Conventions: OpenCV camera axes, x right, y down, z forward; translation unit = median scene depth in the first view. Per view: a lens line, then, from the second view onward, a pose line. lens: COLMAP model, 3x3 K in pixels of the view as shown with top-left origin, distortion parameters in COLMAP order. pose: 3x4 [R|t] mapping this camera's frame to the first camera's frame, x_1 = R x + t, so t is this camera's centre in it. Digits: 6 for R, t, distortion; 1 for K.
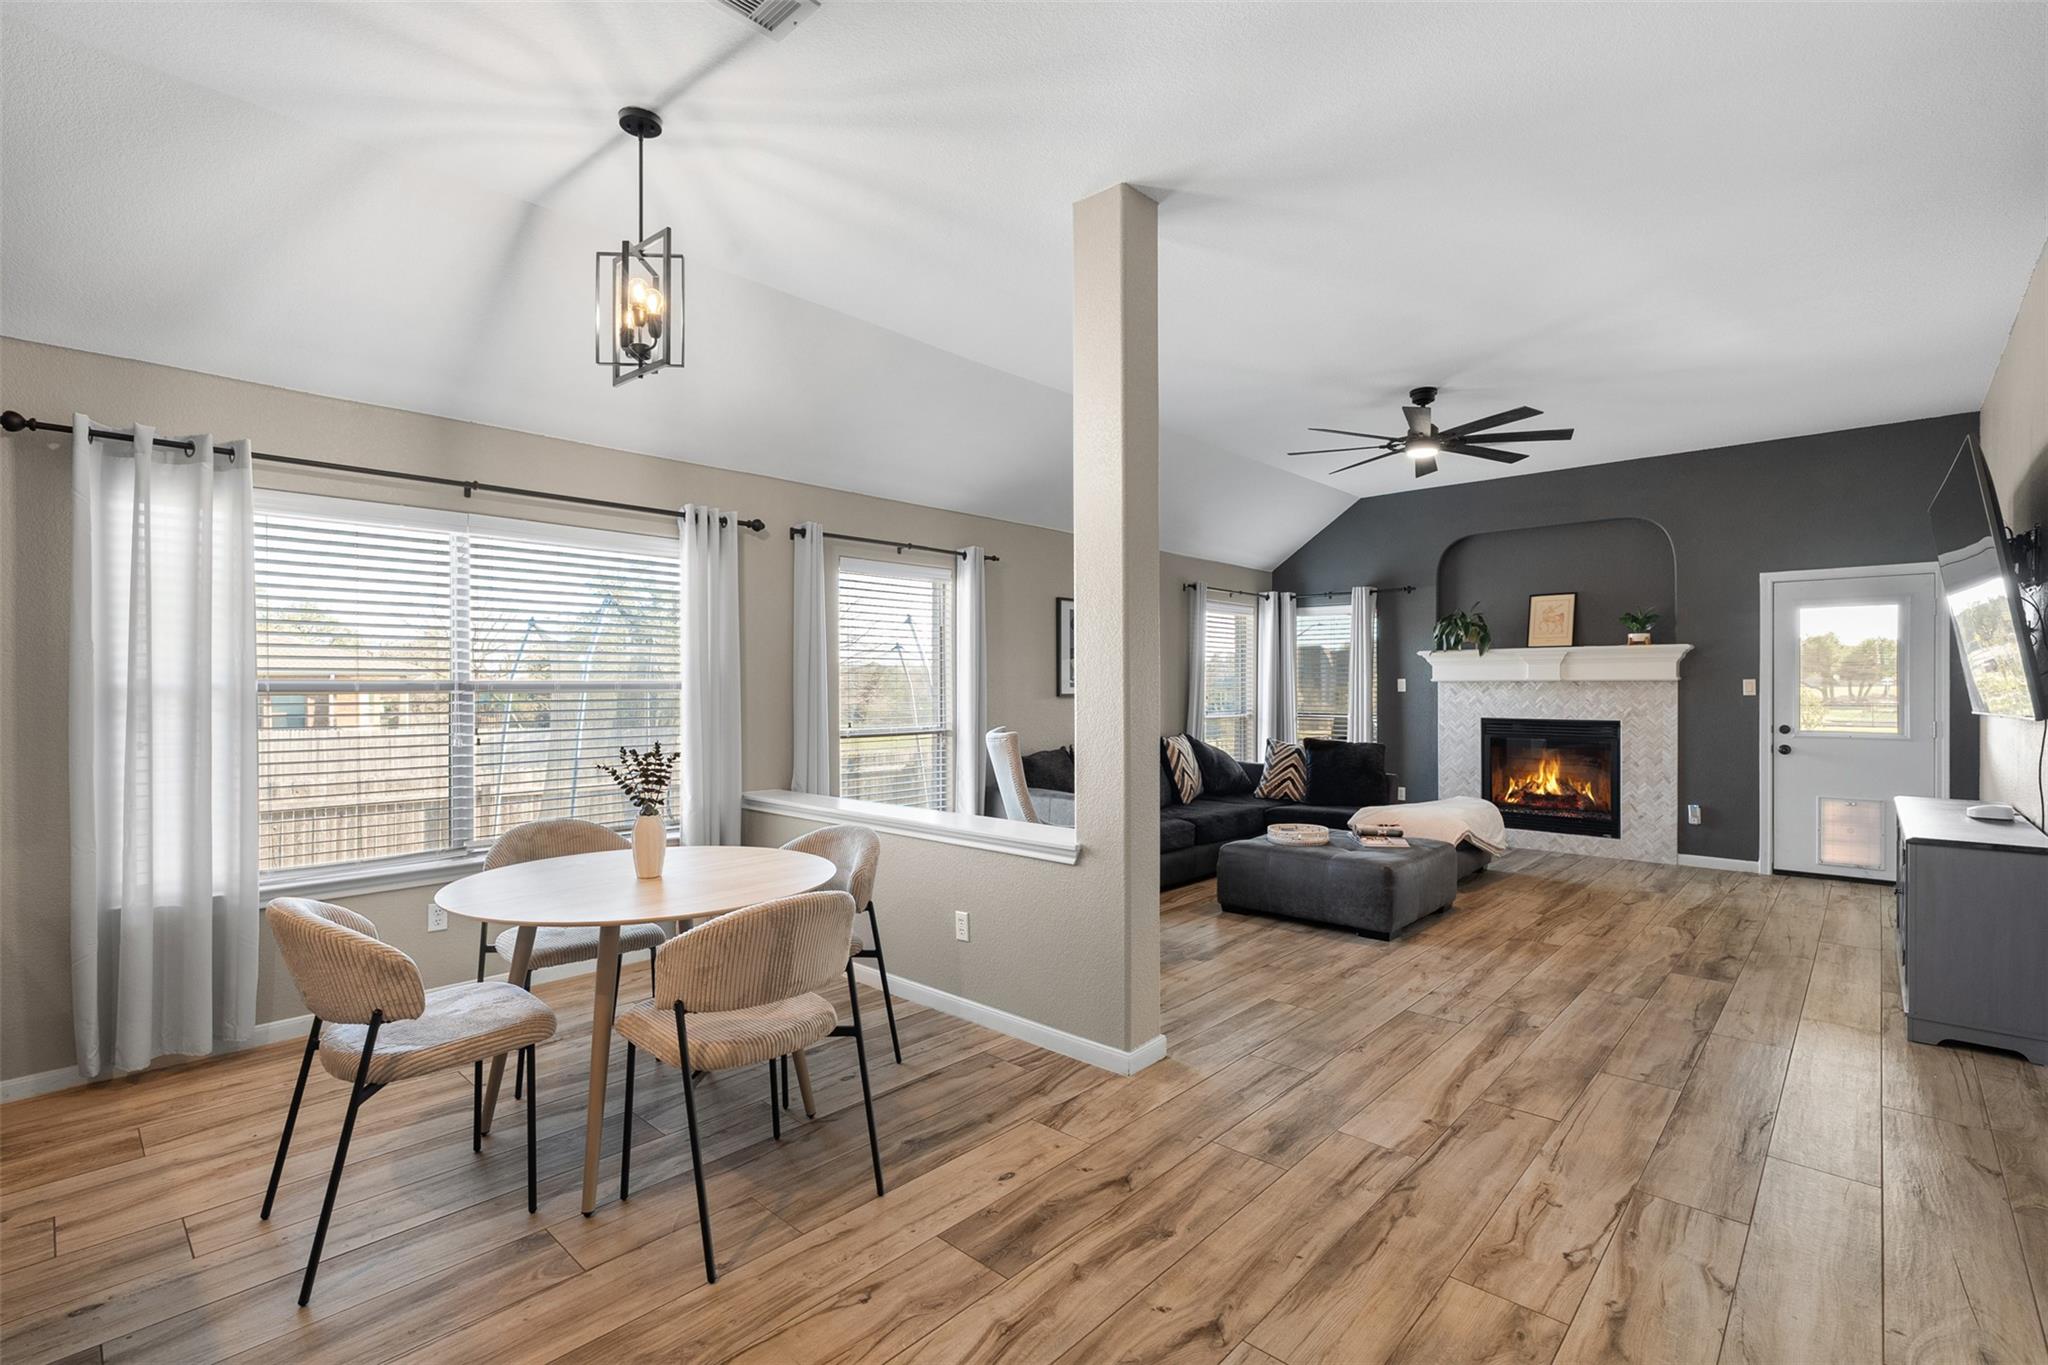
lens RADIAL K [[925.3, 0, 1021.4], [0, 925.3, 684.1], [0, 0, 1]] dist [-0.007845, 0.002991]
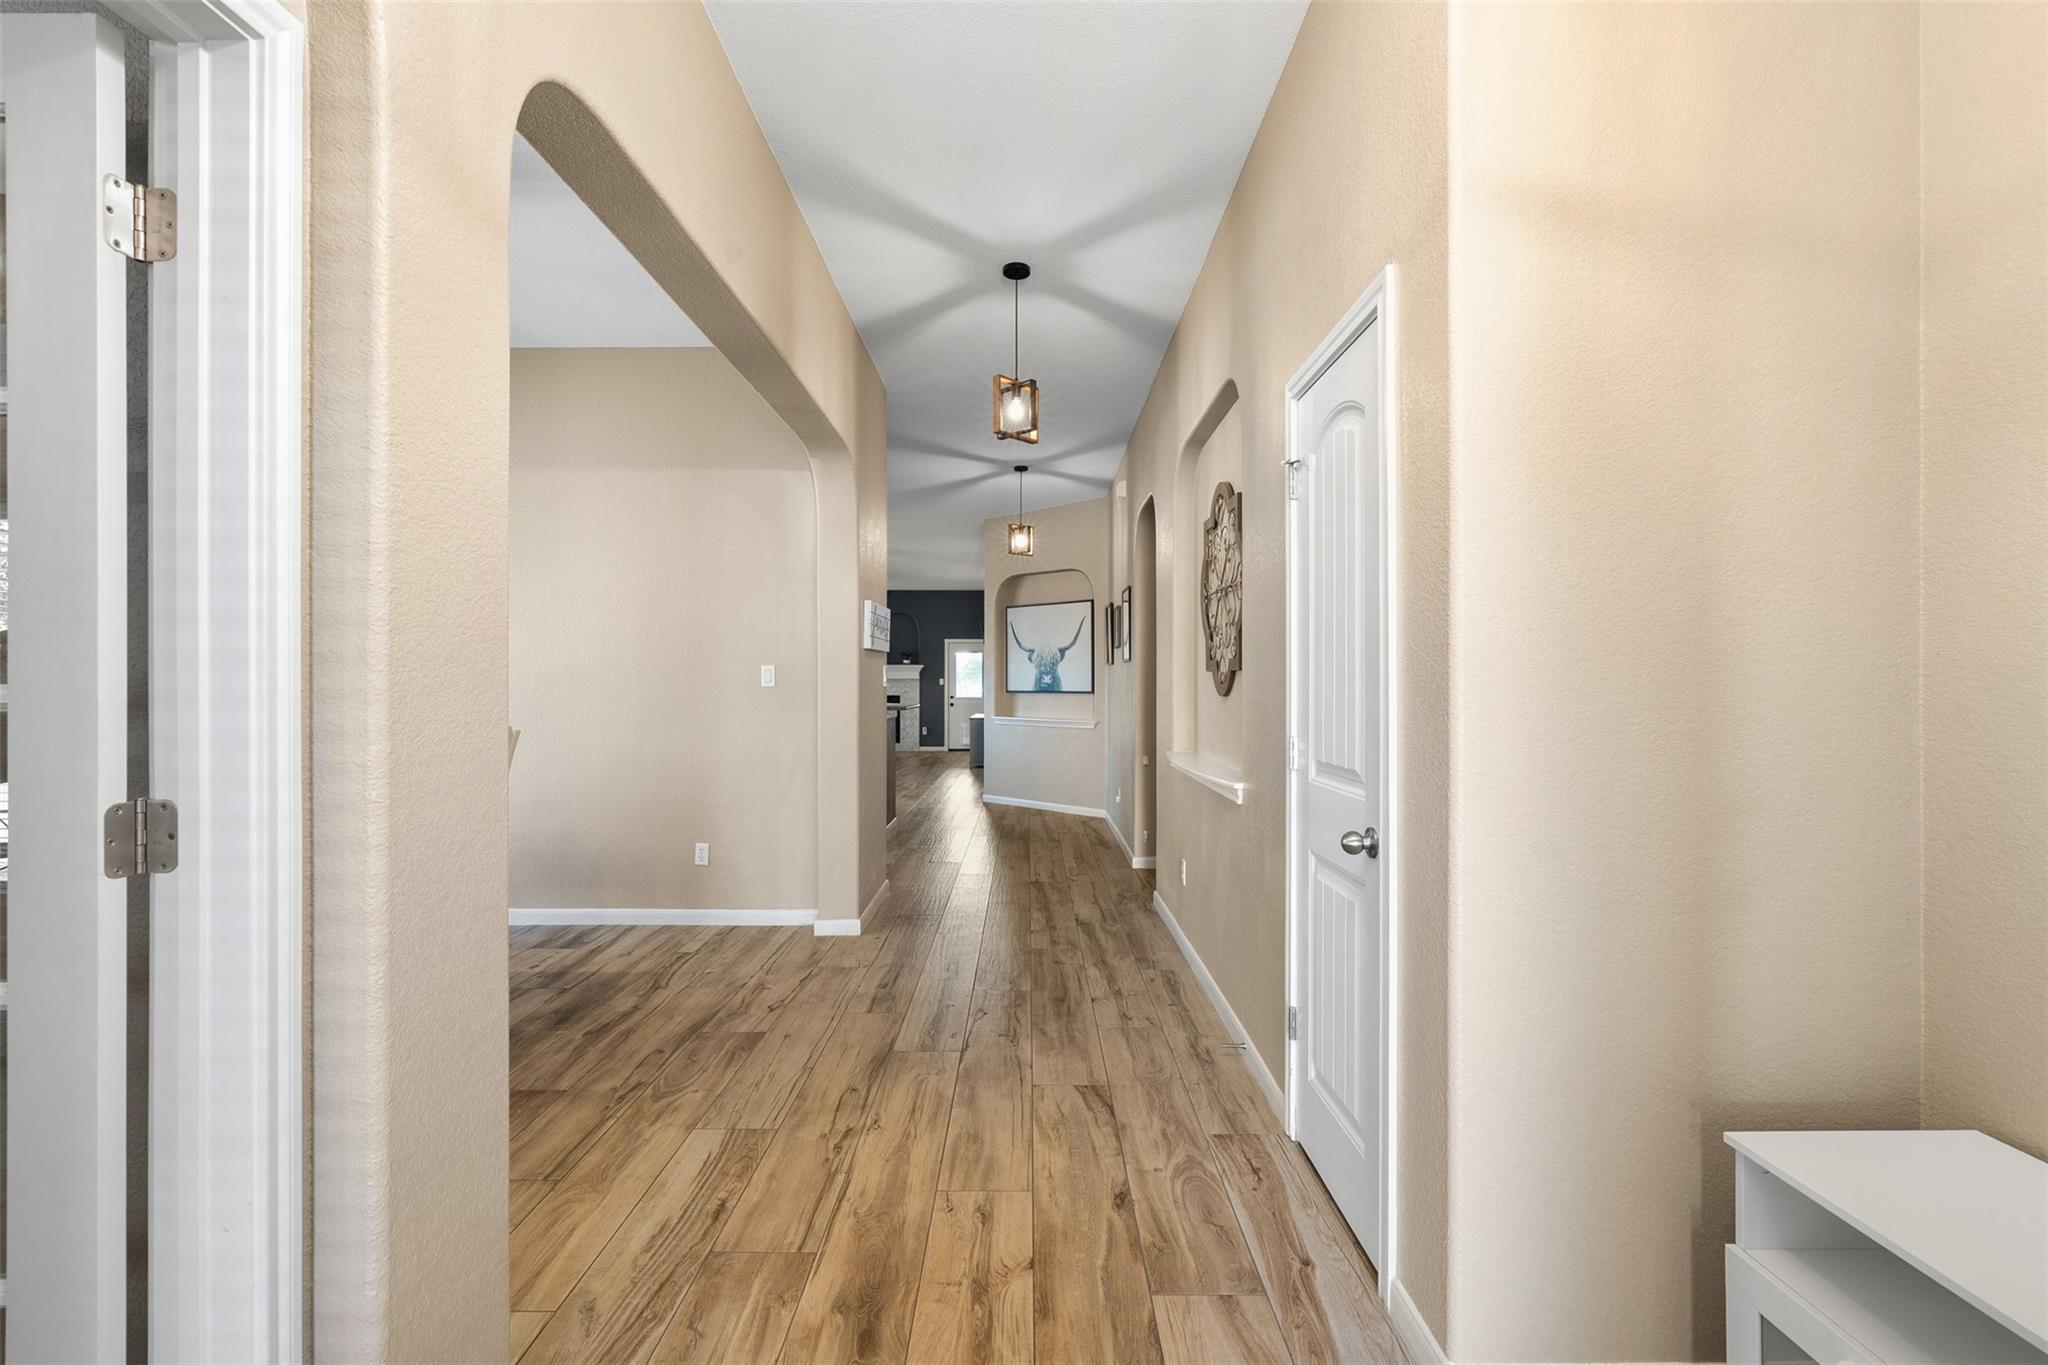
lens RADIAL K [[925.3, 0, 1029.6], [0, 925.3, 681.8], [0, 0, 1]] dist [-0.007845, 0.002991]
pose [[0.731275, 0.002333, 0.682079, -0.939405], [-0.001627, 0.999997, -0.001676, 0.009696], [-0.682081, 0.000116, 0.731276, -1.250646]]
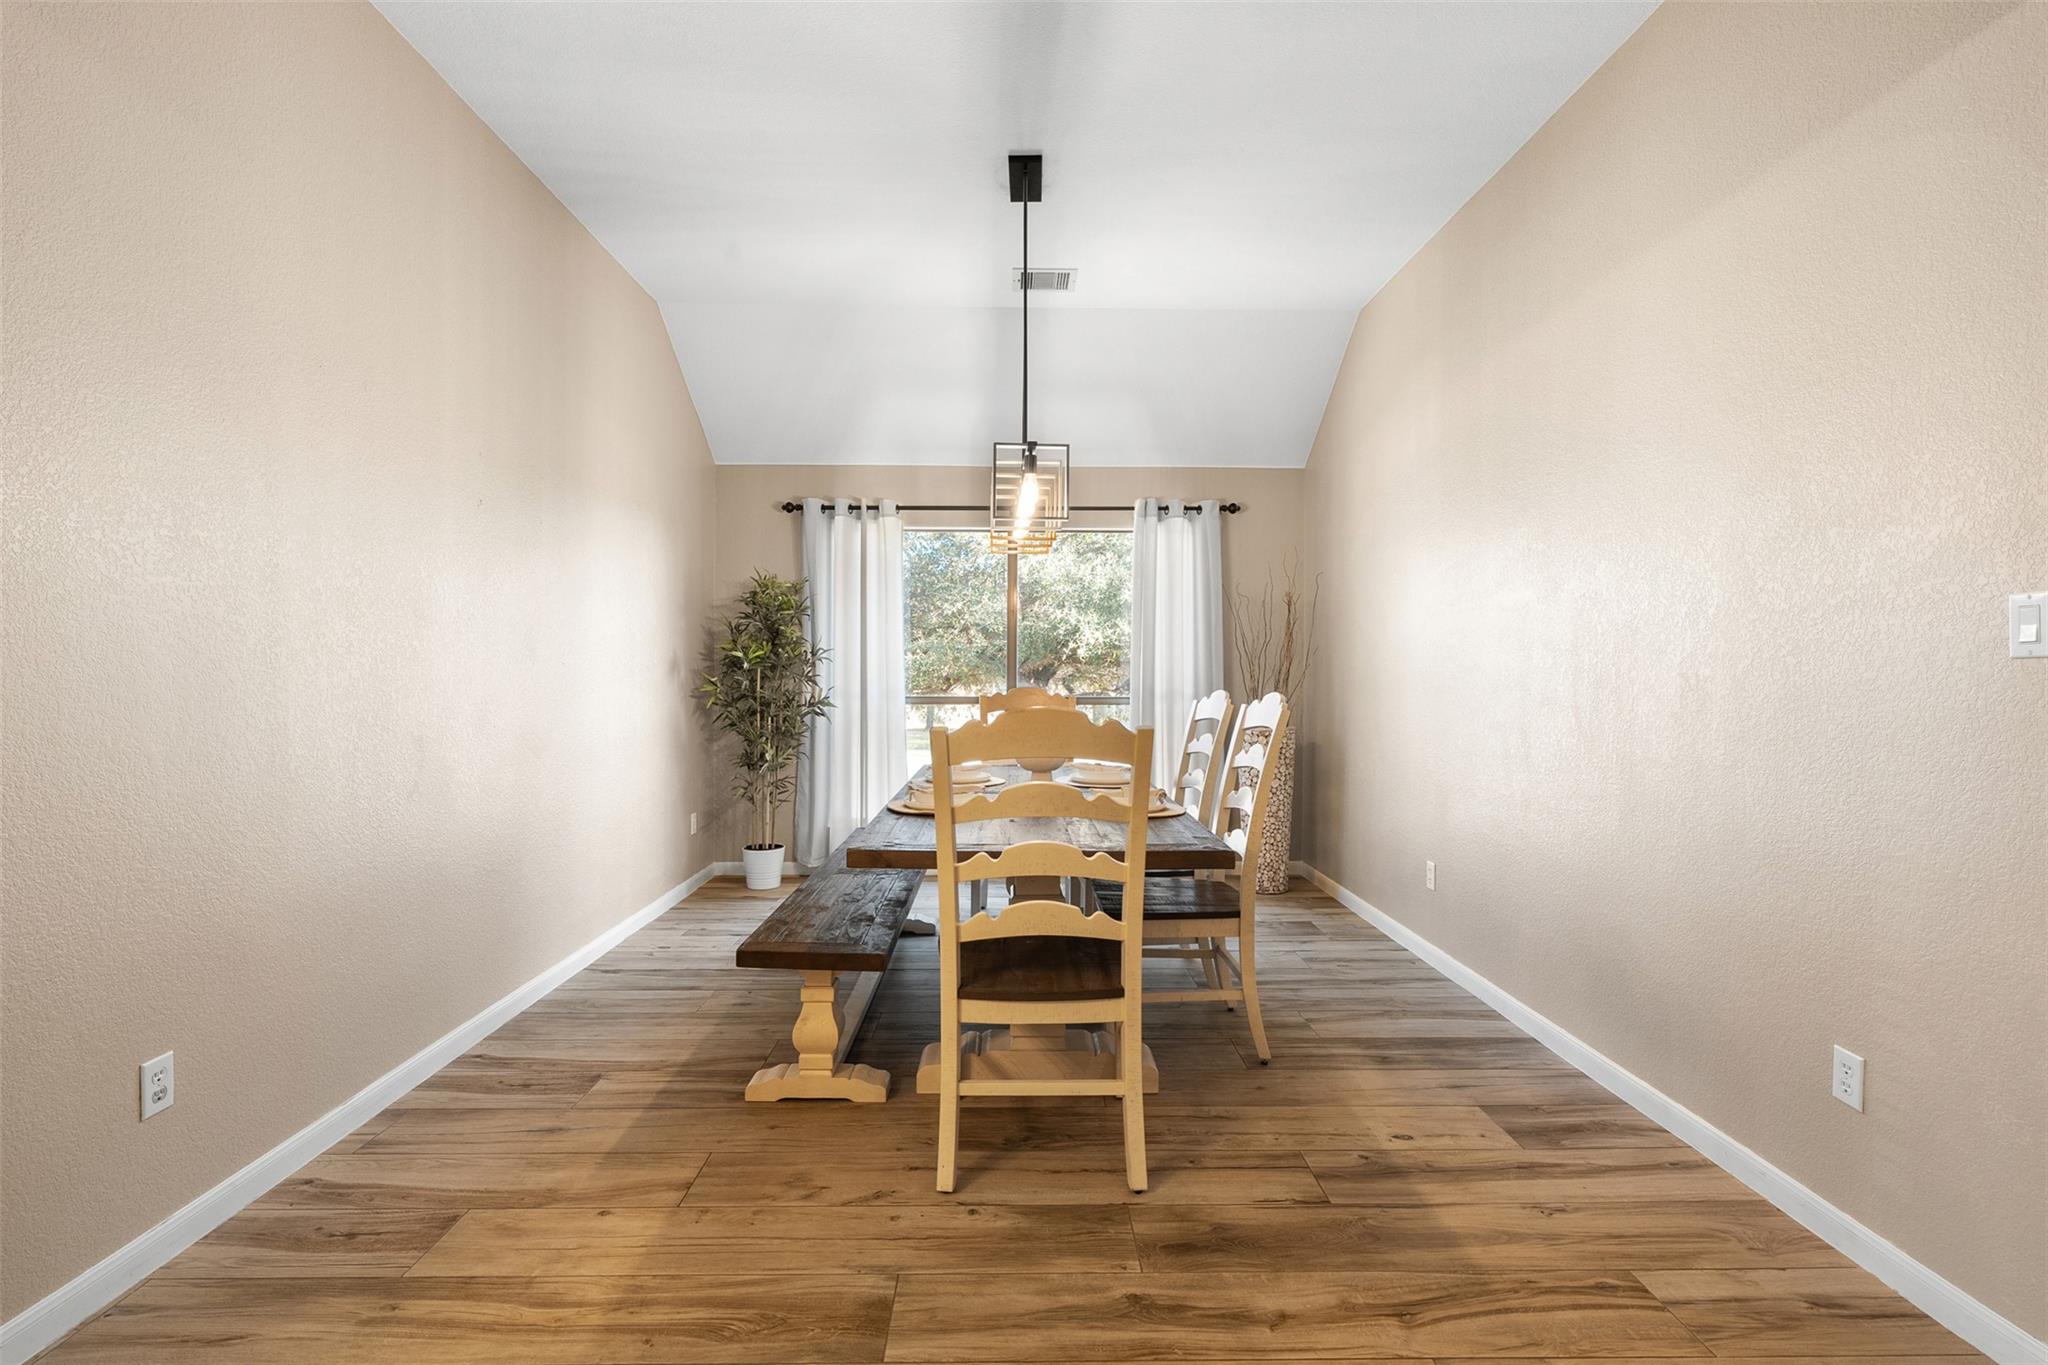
lens RADIAL K [[925.3, 0, 1021.6], [0, 925.3, 674.0], [0, 0, 1]] dist [-0.007845, 0.002991]
pose [[0.691725, 0.003831, -0.722150, -0.555922], [-0.000609, 0.999989, 0.004722, 0.017064], [0.722160, -0.002827, 0.691720, -0.887701]]
